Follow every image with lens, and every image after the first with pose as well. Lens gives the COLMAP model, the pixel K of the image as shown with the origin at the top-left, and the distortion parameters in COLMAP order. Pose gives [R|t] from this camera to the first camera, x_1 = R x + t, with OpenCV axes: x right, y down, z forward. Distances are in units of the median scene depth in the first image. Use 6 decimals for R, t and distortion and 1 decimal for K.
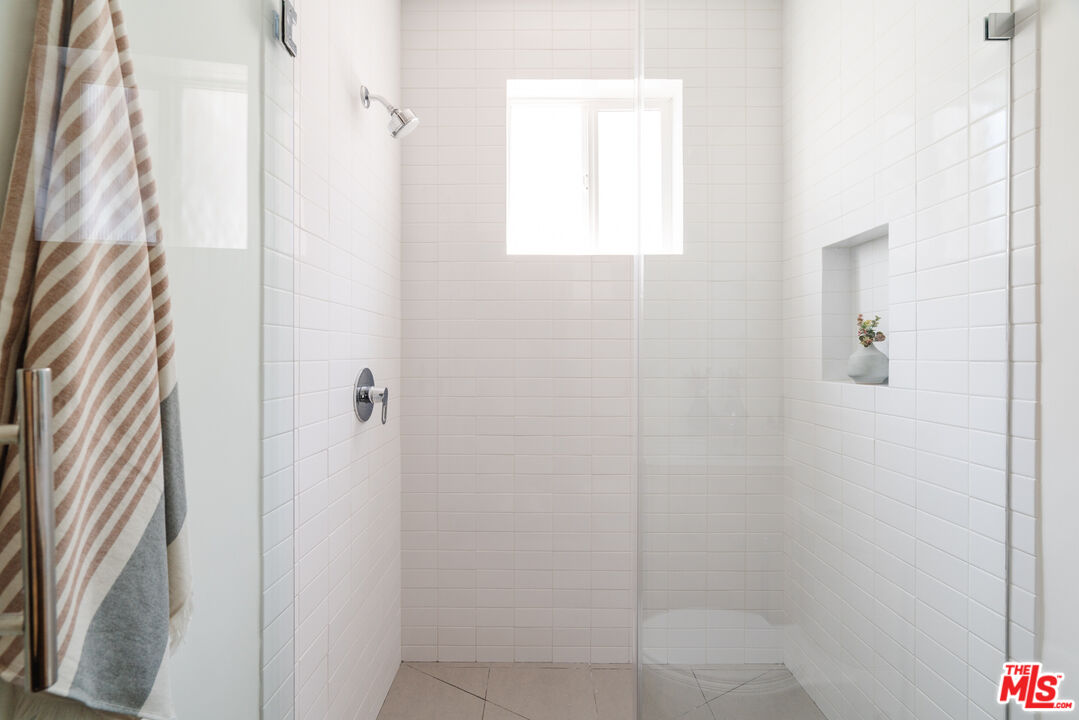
lens RADIAL K [[485.1, 0, 536.5], [0, 485.1, 354.4], [0, 0, 1]] dist [-0.000369, 0.000373]
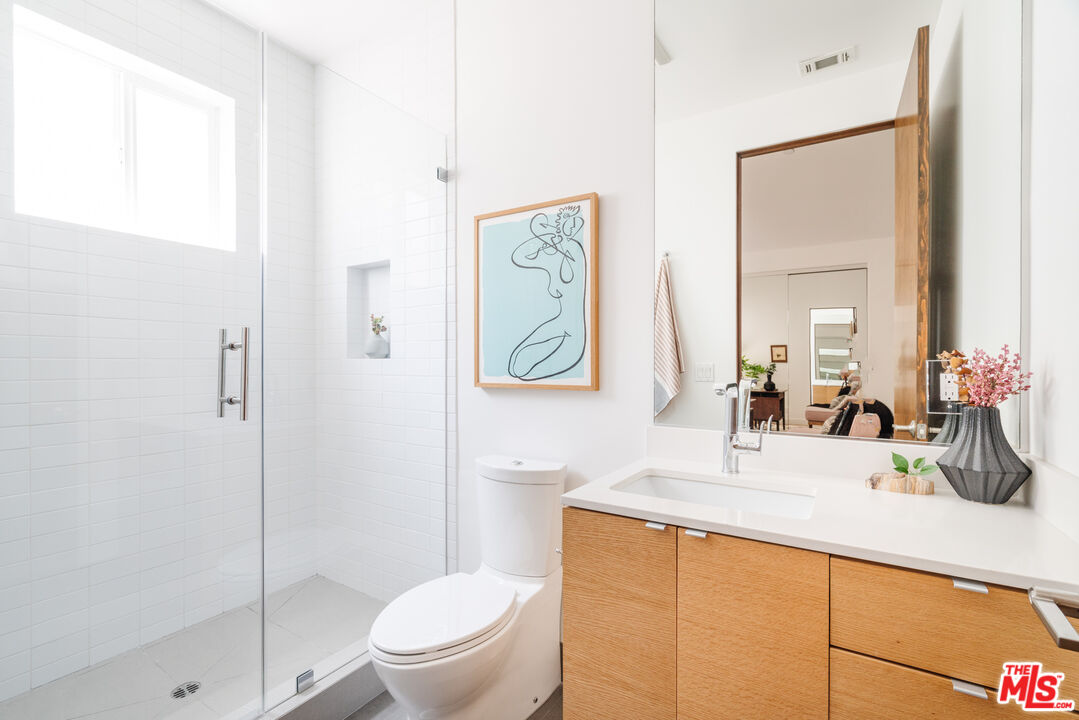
lens RADIAL K [[470.5, 0, 539.5], [0, 470.5, 360.0], [0, 0, 1]] dist [-0.000469, 0.000114]
pose [[0.522292, -0.001296, 0.852765, -0.347317], [0.003445, 0.999994, -0.000591, 0.069071], [-0.852759, 0.003247, 0.522294, -0.250905]]
